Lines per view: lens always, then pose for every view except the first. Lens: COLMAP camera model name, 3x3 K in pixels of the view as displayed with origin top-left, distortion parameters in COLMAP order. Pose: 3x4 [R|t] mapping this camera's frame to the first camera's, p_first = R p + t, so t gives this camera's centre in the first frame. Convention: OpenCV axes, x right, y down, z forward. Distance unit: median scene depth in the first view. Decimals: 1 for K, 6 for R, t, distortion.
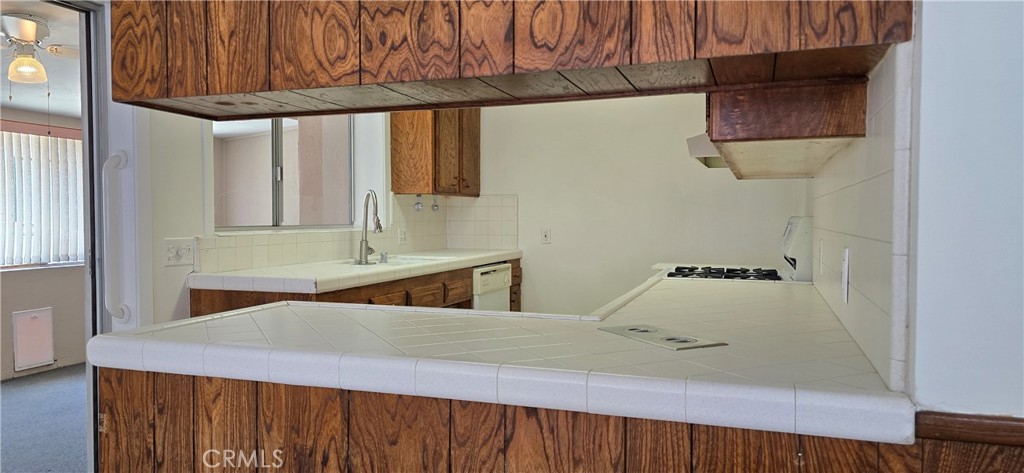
lens RADIAL K [[658.9, 0, 507.1], [0, 658.9, 233.6], [0, 0, 1]] dist [0.031580, 0.000158]
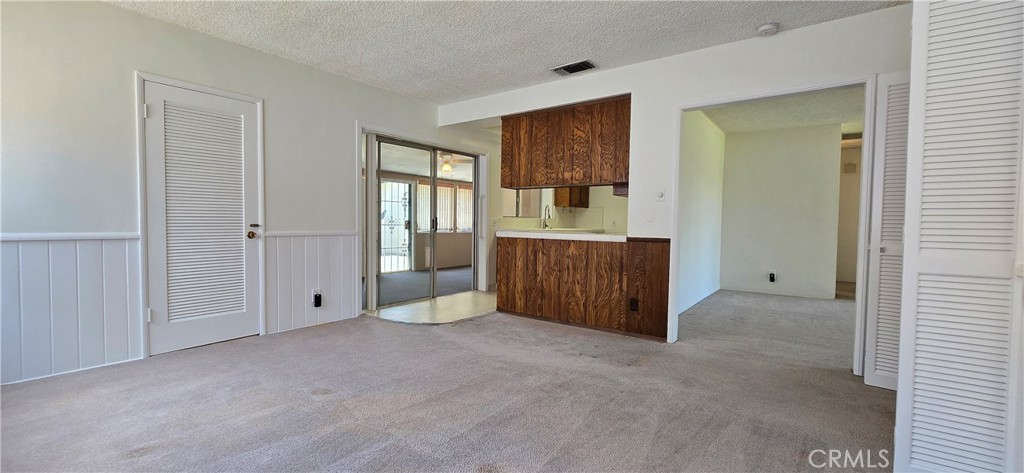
lens RADIAL K [[419.2, 0, 512.5], [0, 419.2, 233.1], [0, 0, 1]] dist [0.000104, -0.000448]
pose [[0.960080, 0.022951, -0.278781, 0.460656], [-0.023667, 0.999720, 0.000800, 0.167957], [0.278721, 0.005830, 0.960354, -2.288135]]
